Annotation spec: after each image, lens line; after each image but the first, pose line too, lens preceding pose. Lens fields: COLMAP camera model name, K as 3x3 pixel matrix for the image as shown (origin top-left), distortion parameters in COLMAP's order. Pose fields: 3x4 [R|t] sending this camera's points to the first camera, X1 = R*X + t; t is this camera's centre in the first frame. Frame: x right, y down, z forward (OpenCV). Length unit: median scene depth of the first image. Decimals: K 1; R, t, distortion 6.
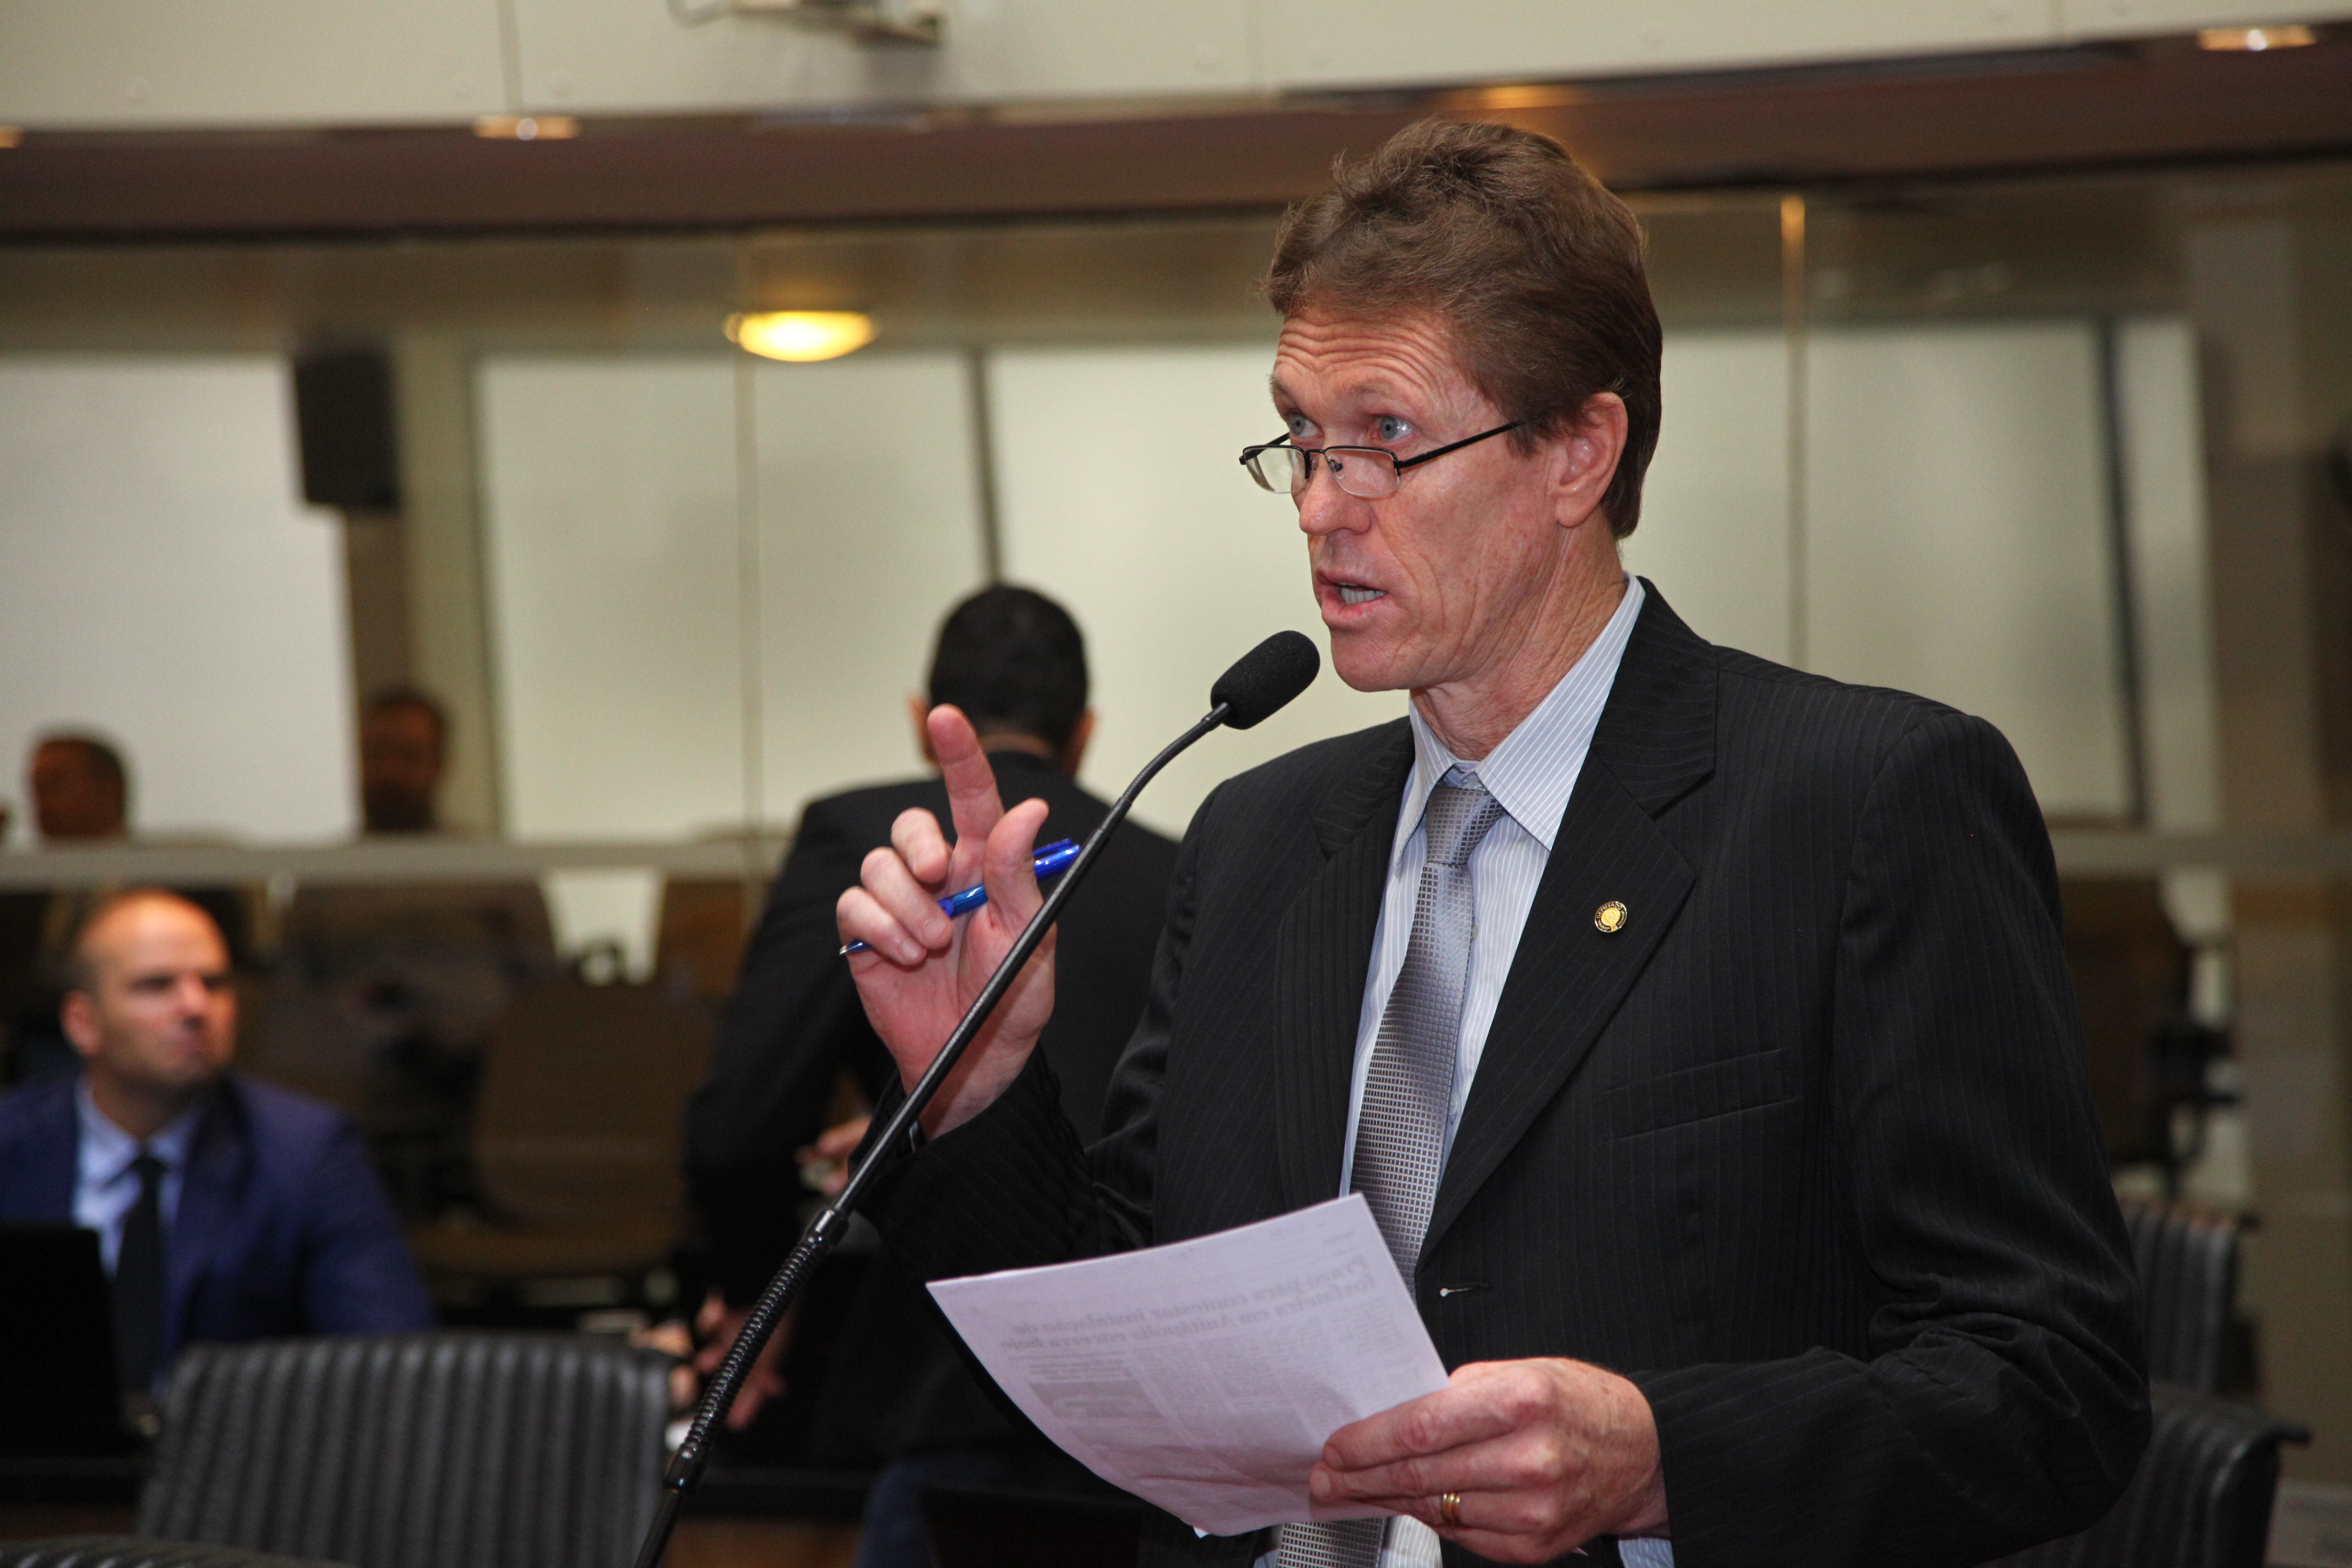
lens RADIAL K [[7132.8, 0, 1154.9], [0, 7132.8, 793.2], [0, 0, 1]] dist [0.727544, 0.000000]
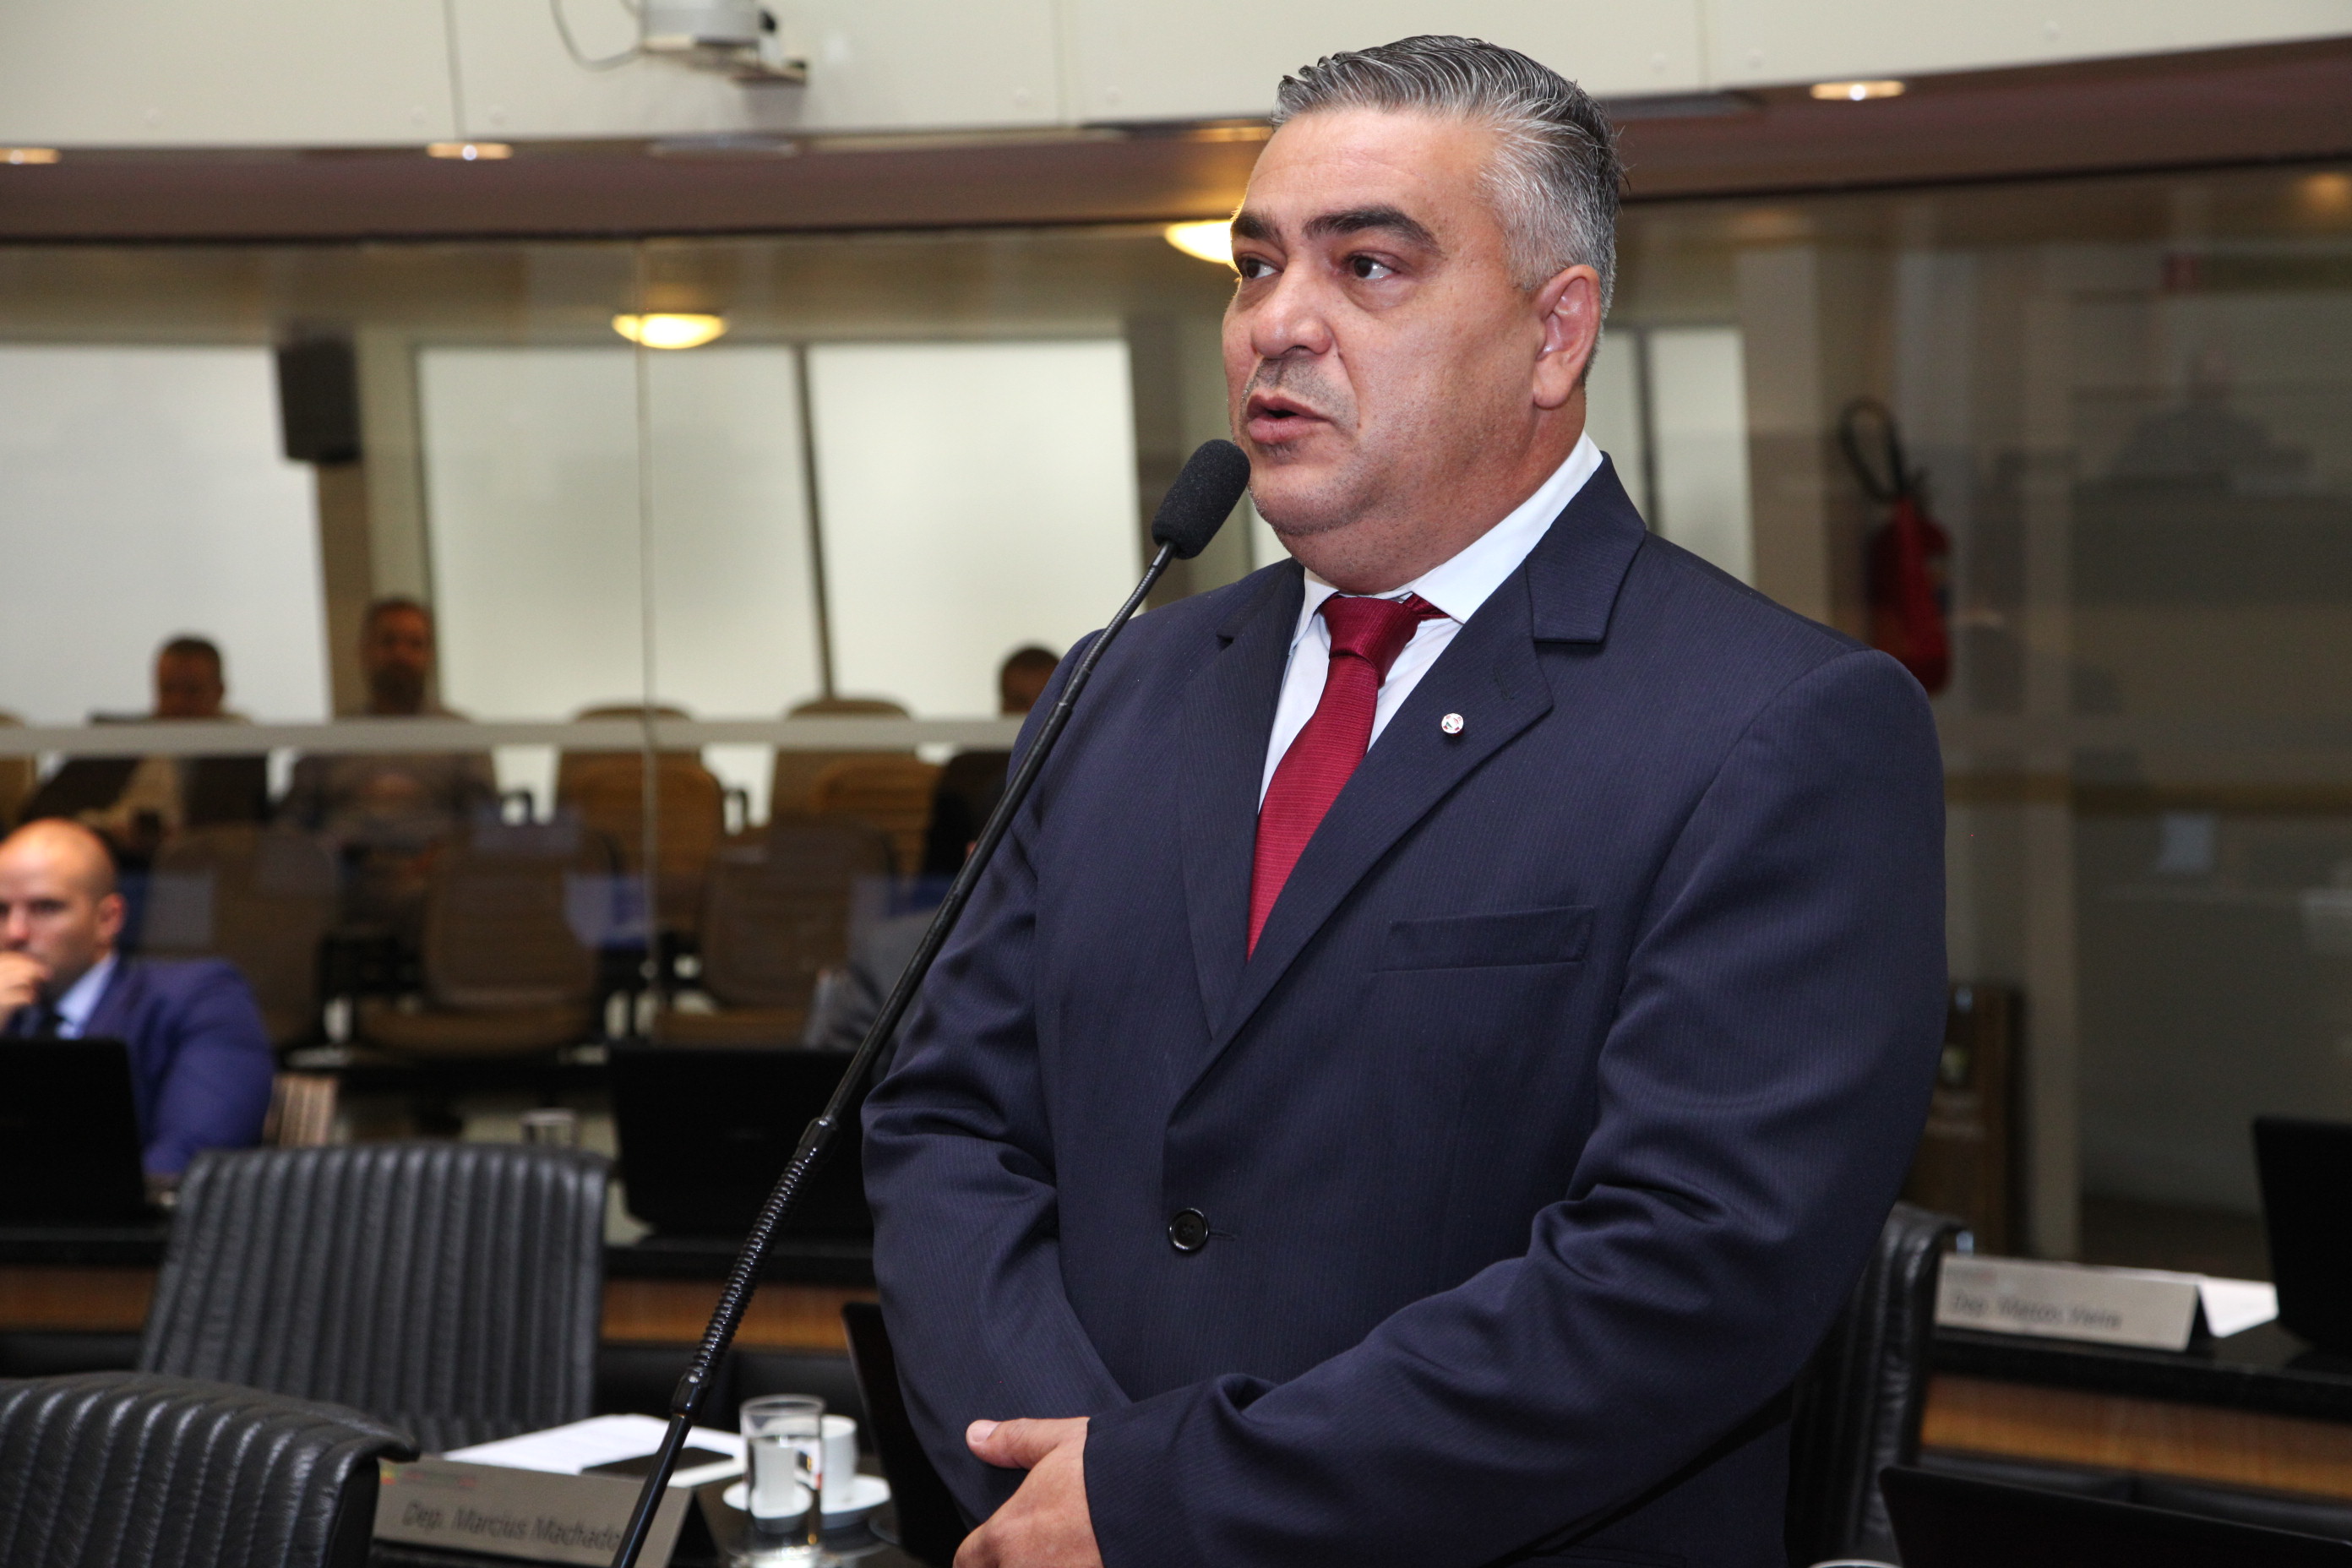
lens RADIAL K [[4641.9, 0, 1165.6], [0, 4641.9, 773.9], [0, 0, 1]] dist [0.297876, 0.000000]
pose [[0.997646, -0.001269, 0.068564, -0.023413], [-0.000354, 0.999720, 0.023648, -0.004010], [-0.068575, -0.023617, 0.997366, 0.185105]]
